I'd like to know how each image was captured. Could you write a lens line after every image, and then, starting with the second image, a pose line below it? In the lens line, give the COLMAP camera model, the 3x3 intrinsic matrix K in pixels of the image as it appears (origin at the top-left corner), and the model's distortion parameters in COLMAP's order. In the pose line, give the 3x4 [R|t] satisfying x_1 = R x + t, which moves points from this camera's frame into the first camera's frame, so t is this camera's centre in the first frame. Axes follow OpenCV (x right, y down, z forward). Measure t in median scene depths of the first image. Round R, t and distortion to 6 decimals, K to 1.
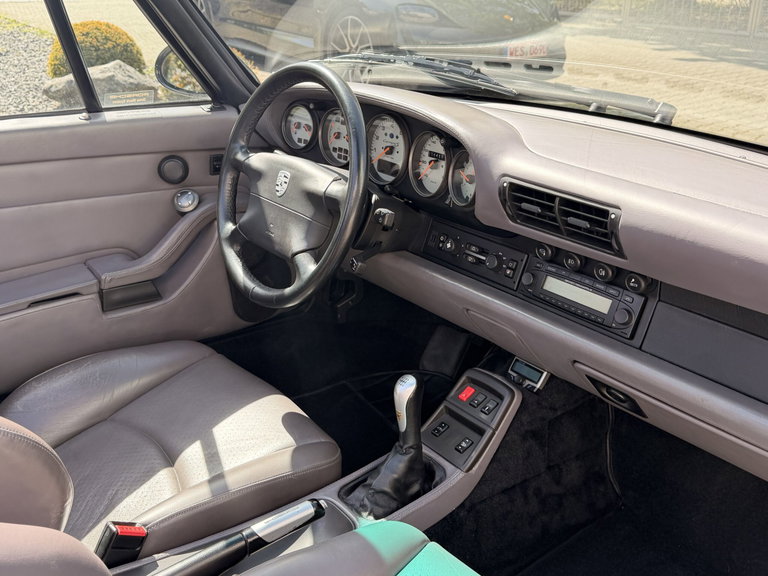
lens RADIAL K [[738.3, 0, 384.0], [0, 738.3, 288.0], [0, 0, 1]] dist [0.078741, -0.196381]
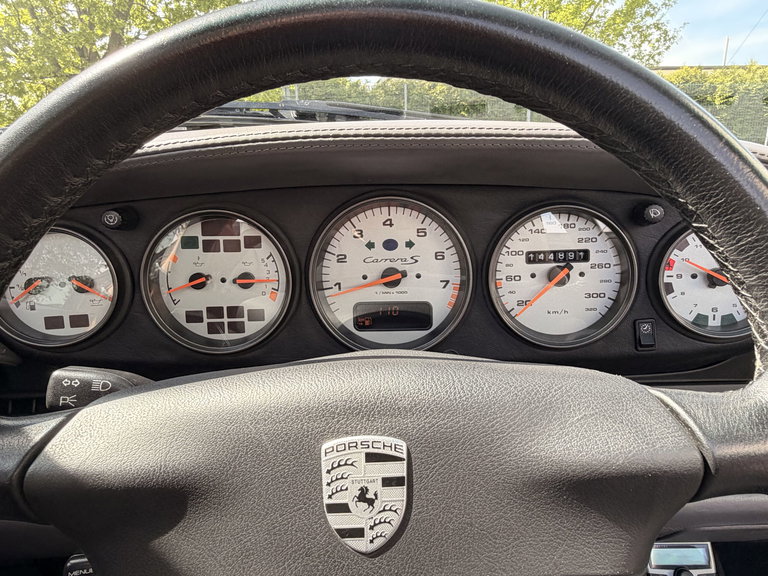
lens RADIAL K [[499.8, 0, 419.5], [0, 499.8, 284.1], [0, 0, 1]] dist [-0.002250, -0.002686]
pose [[0.607071, -0.221276, 0.763218, -0.231542], [0.331155, 0.943522, 0.010147, -0.198401], [-0.722358, 0.246583, 0.646062, 0.879558]]
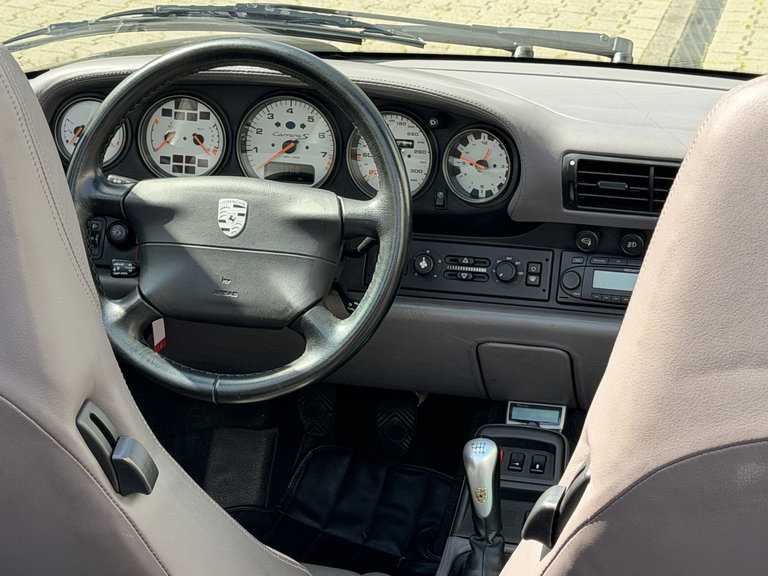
lens RADIAL K [[1837.1, 0, 384.0], [0, 1837.1, 288.0], [0, 0, 1]] dist [0.159962, 0.305604]
pose [[0.781636, -0.190978, 0.593778, -1.033103], [0.233835, 0.972264, 0.004896, -0.055597], [-0.578244, 0.135019, 0.804614, -0.406195]]
